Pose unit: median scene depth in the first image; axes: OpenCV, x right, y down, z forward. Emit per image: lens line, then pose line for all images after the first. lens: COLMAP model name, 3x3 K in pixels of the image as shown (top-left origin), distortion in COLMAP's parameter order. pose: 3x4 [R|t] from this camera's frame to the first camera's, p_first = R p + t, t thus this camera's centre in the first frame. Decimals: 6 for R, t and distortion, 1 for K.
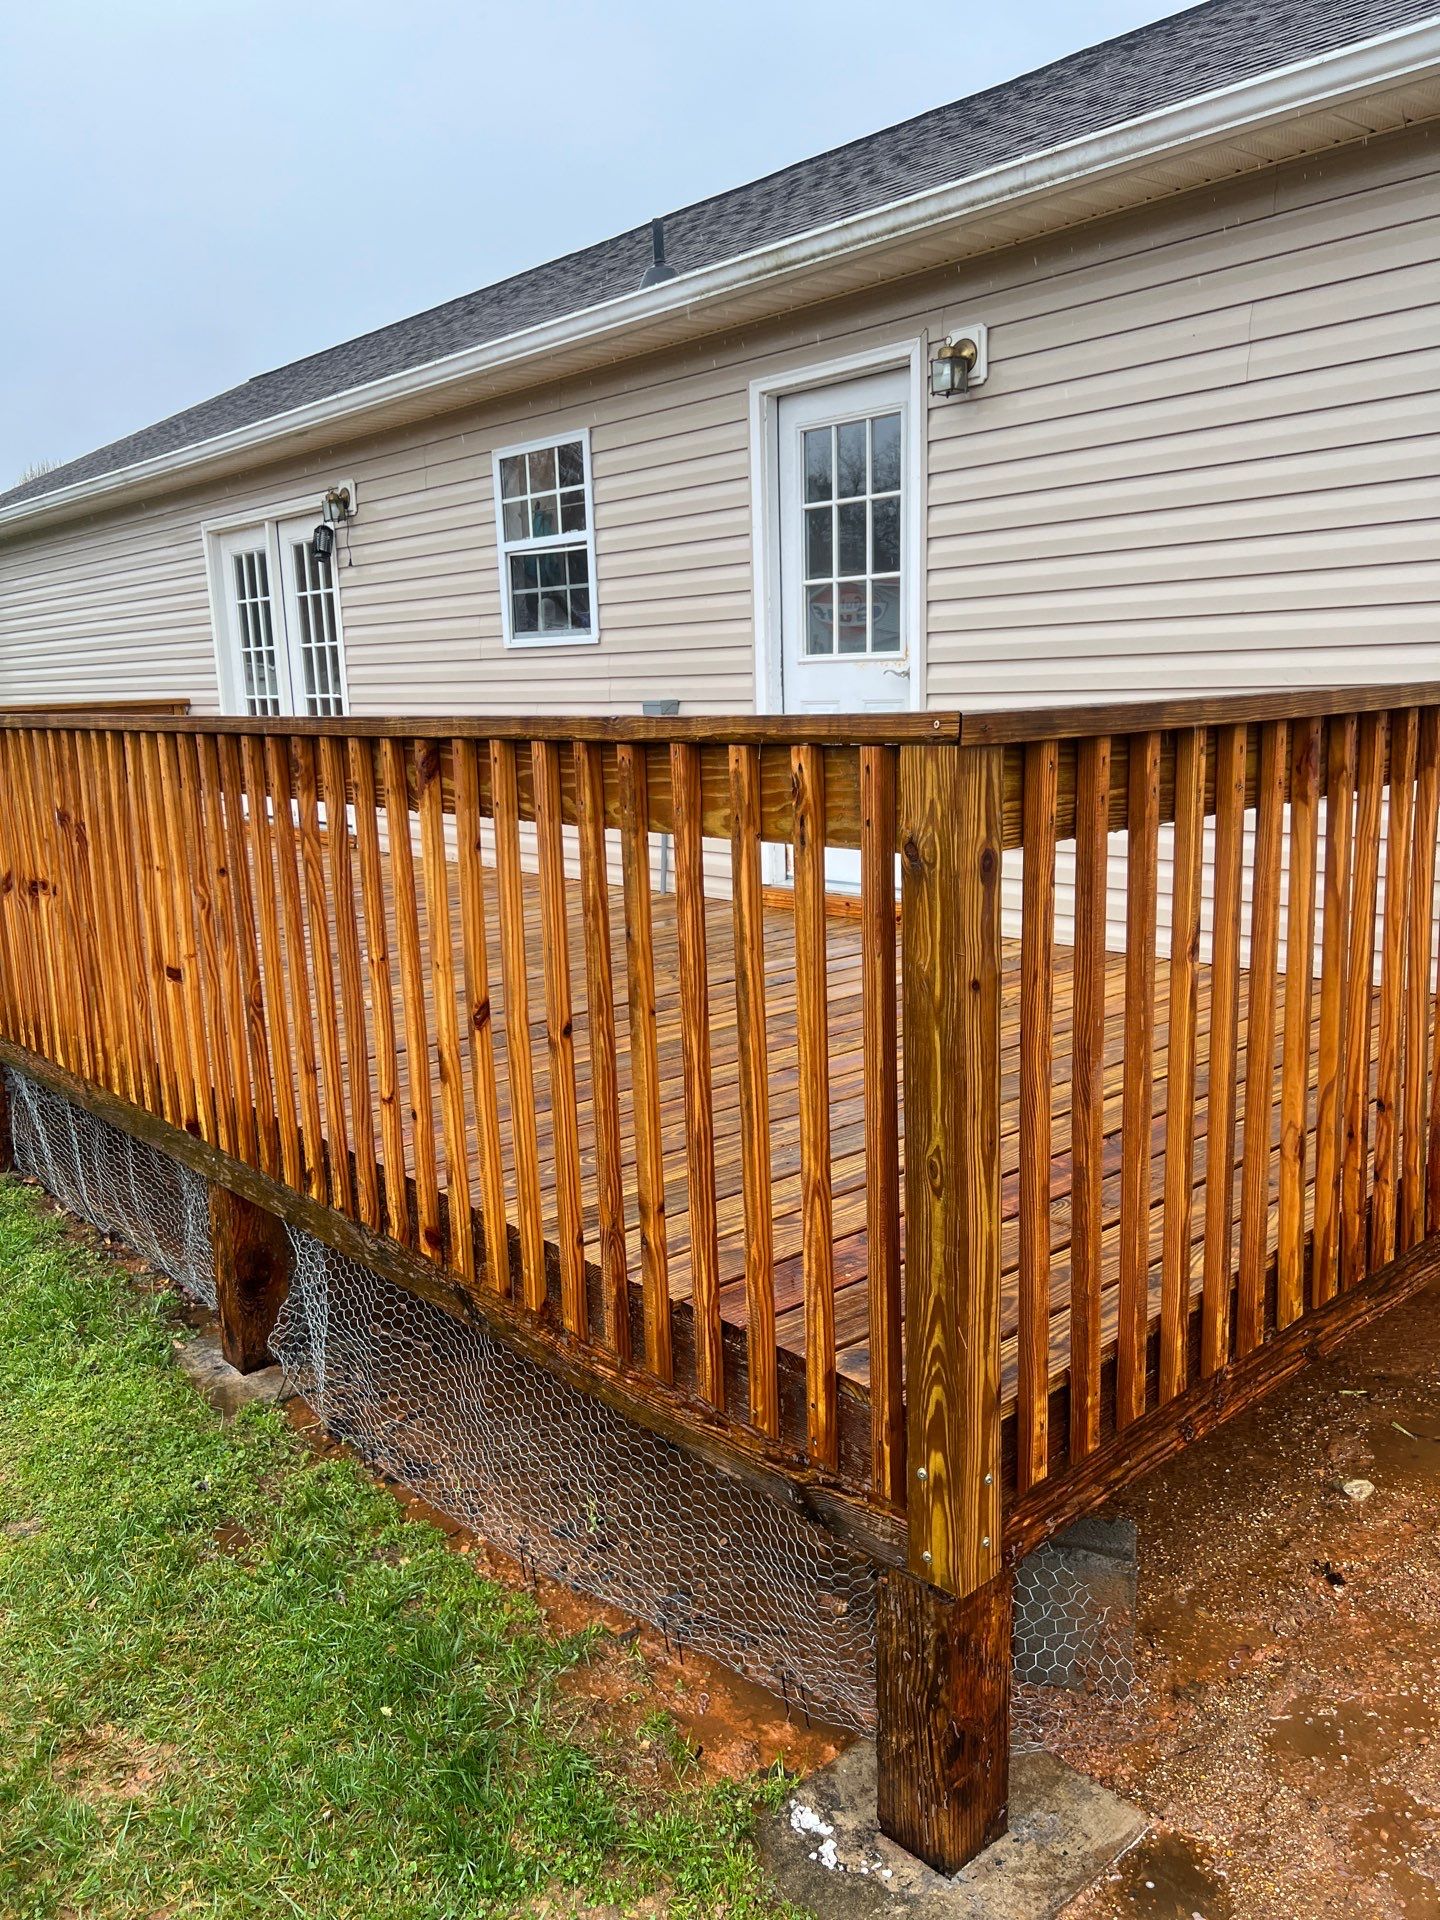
lens RADIAL K [[1424.3, 0, 714.6], [0, 1424.3, 943.2], [0, 0, 1]] dist [0.065356, -0.069616]
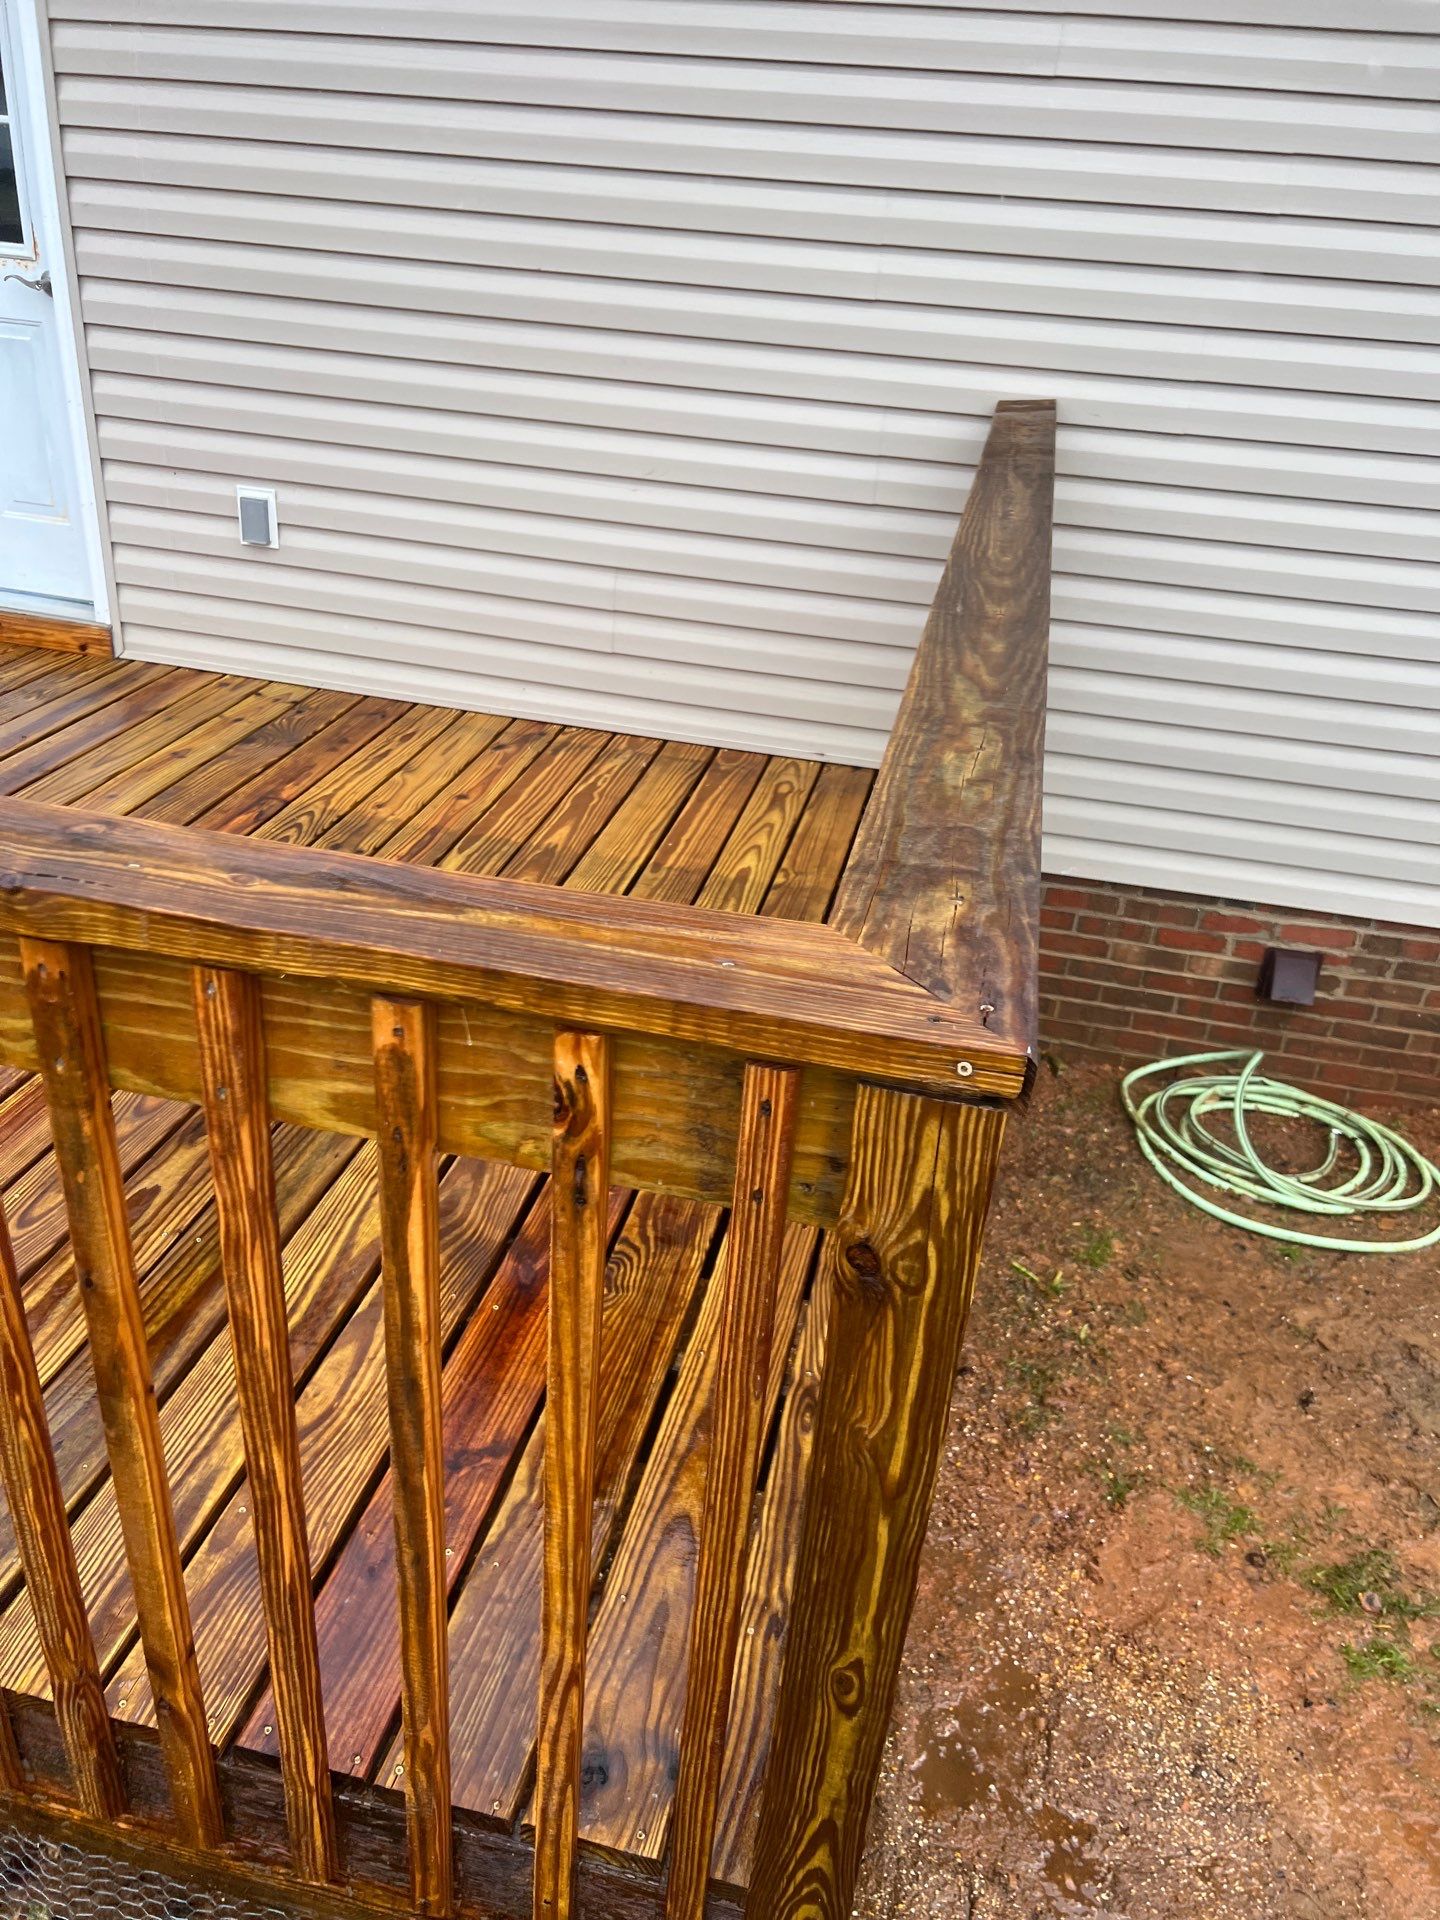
lens RADIAL K [[1424.3, 0, 714.2], [0, 1424.3, 967.4], [0, 0, 1]] dist [0.065356, -0.069616]
pose [[0.809968, -0.195987, 0.552757, -0.161128], [0.008508, 0.946338, 0.323068, -0.310415], [-0.586412, -0.256972, 0.768171, 0.611128]]
